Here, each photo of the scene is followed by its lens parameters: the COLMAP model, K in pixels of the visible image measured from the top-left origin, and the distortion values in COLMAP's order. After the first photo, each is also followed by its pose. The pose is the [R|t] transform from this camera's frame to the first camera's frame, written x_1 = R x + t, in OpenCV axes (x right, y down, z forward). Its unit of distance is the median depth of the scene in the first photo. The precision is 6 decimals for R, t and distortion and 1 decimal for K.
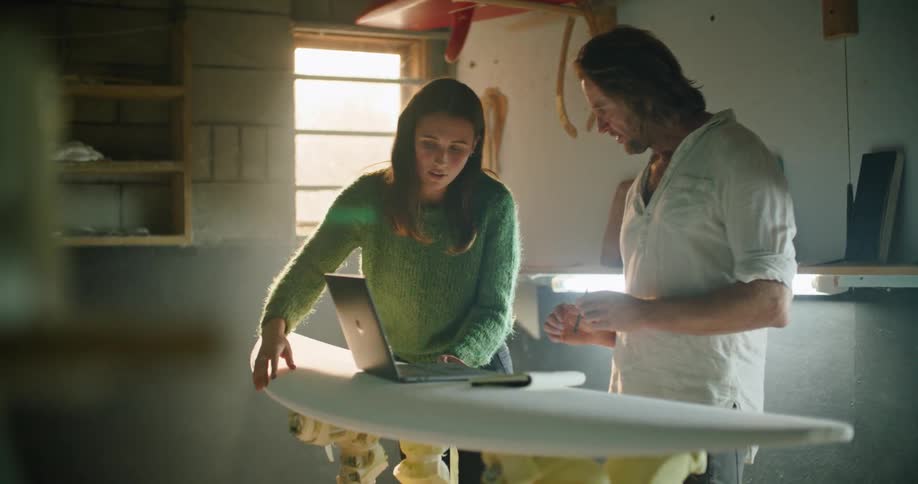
lens RADIAL K [[1448.4, 0, 452.8], [0, 1448.4, 246.4], [0, 0, 1]] dist [-0.102096, 0.000000]
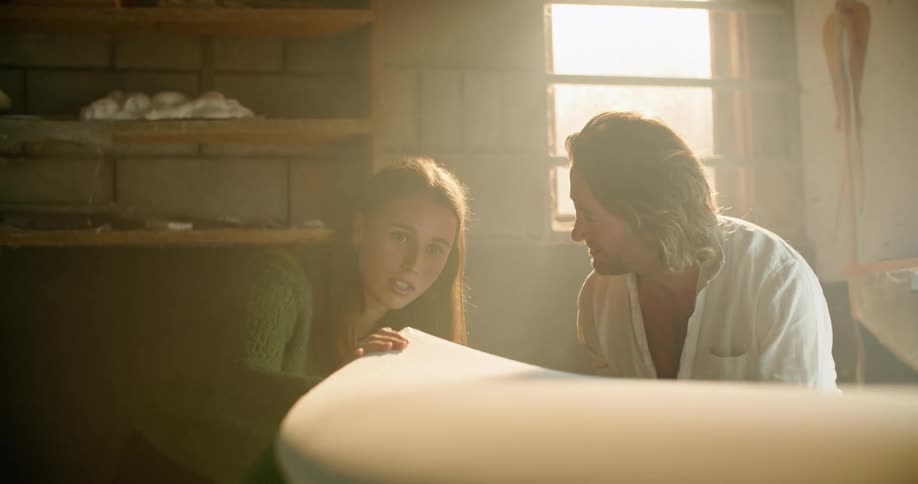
lens RADIAL K [[1448.4, 0, 455.3], [0, 1448.4, 239.4], [0, 0, 1]] dist [-0.102096, 0.000000]
pose [[0.963194, -0.032589, -0.266825, 0.033441], [0.014221, 0.997412, -0.070483, 0.052509], [0.268432, 0.064094, 0.961164, 0.420072]]
